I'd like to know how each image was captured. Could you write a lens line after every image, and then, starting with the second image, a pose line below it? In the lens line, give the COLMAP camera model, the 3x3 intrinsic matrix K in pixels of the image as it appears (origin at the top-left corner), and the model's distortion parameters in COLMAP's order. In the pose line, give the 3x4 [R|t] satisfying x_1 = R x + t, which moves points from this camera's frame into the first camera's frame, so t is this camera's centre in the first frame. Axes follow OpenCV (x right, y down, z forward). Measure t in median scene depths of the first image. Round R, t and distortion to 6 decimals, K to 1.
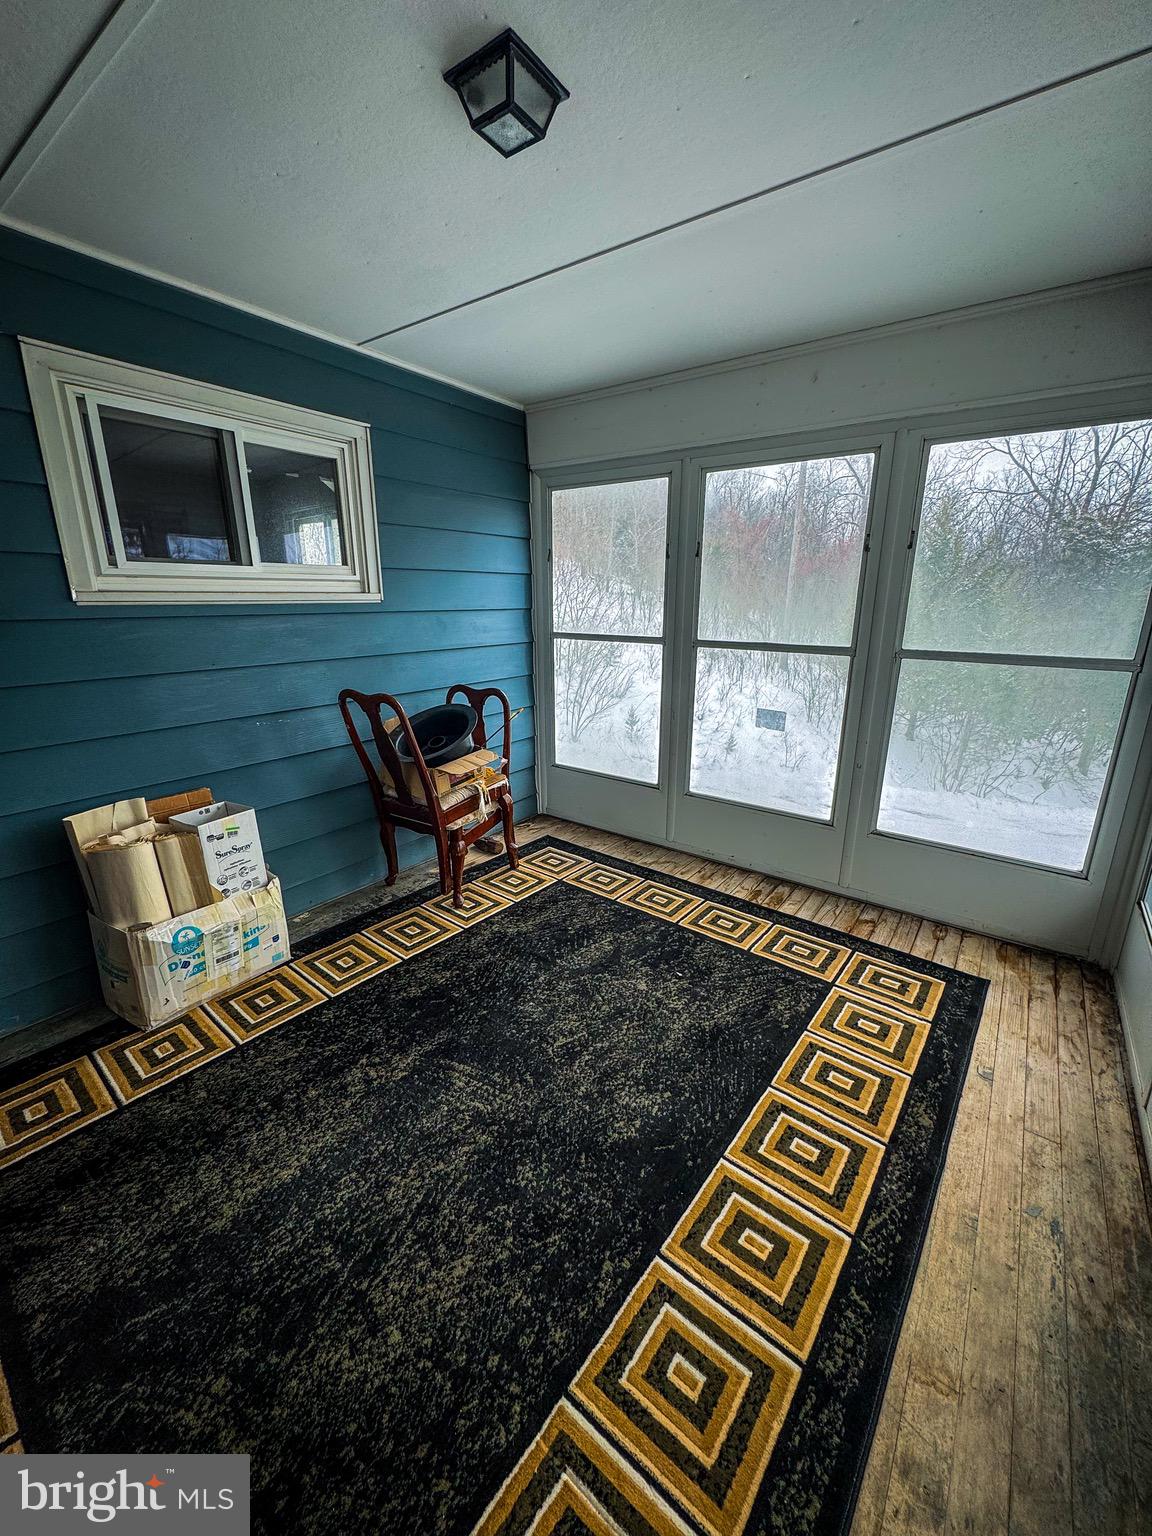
lens RADIAL K [[610.6, 0, 576.1], [0, 610.6, 767.5], [0, 0, 1]] dist [-0.003230, 0.000089]
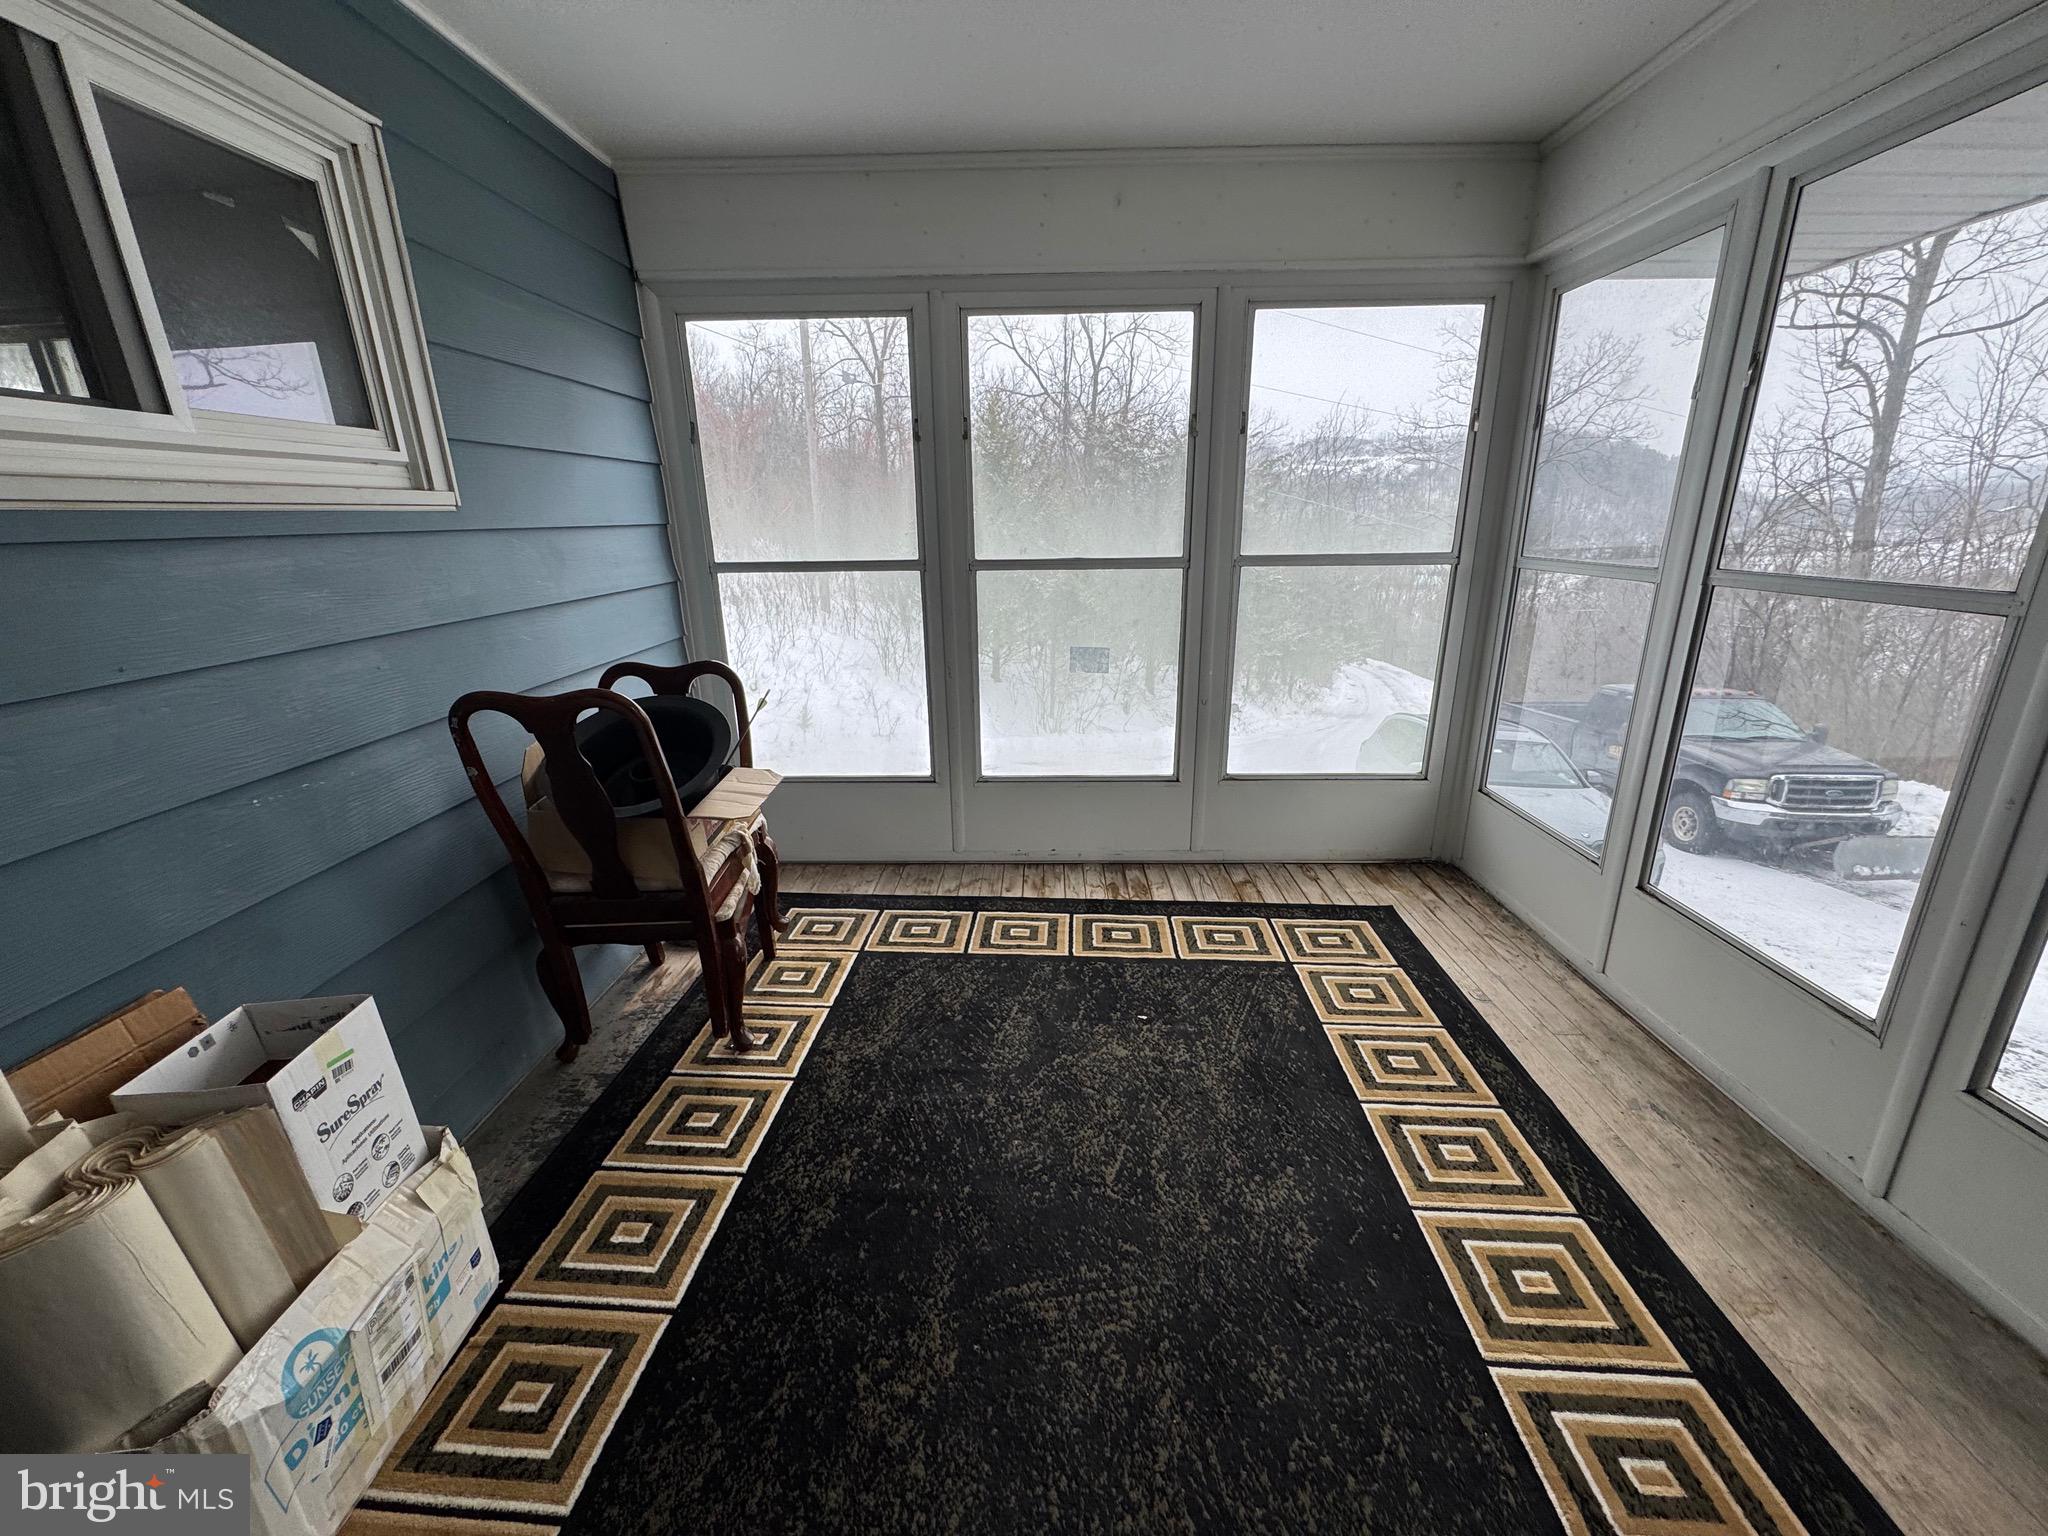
lens RADIAL K [[814.1, 0, 1021.2], [0, 814.1, 768.5], [0, 0, 1]] dist [-0.003230, 0.000089]
pose [[0.816538, -0.187099, 0.546132, -0.386296], [0.173360, 0.981831, 0.077168, -0.045832], [-0.550647, 0.031667, 0.834137, 0.245444]]
